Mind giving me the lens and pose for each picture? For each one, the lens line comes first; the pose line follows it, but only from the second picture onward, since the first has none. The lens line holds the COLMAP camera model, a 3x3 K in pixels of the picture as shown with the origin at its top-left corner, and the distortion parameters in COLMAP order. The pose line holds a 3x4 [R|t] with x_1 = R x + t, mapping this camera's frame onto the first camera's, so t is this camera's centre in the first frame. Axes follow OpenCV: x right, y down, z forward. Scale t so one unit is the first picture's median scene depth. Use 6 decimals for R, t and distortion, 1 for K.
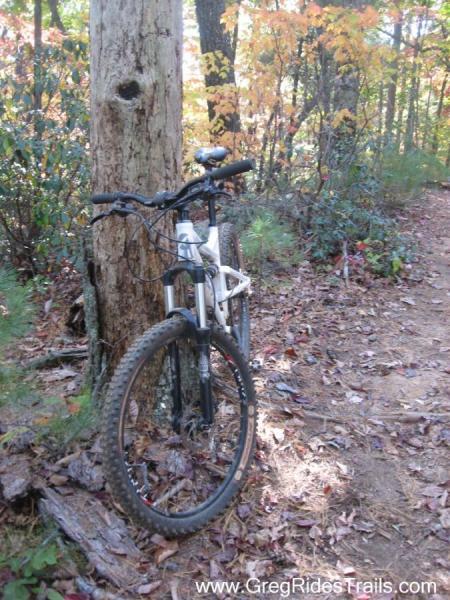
lens RADIAL K [[636.2, 0, 225.0], [0, 636.2, 300.0], [0, 0, 1]] dist [-0.122066, 0.000000]
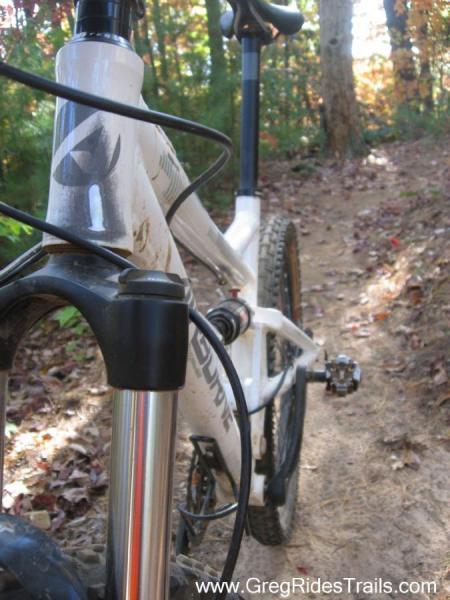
lens RADIAL K [[636.2, 0, 225.7], [0, 636.2, 301.1], [0, 0, 1]] dist [-0.122066, 0.000000]
pose [[0.993925, 0.099944, -0.046098, -0.008304], [-0.102950, 0.992343, -0.068246, -0.030849], [0.038924, 0.072577, 0.996603, 0.643459]]
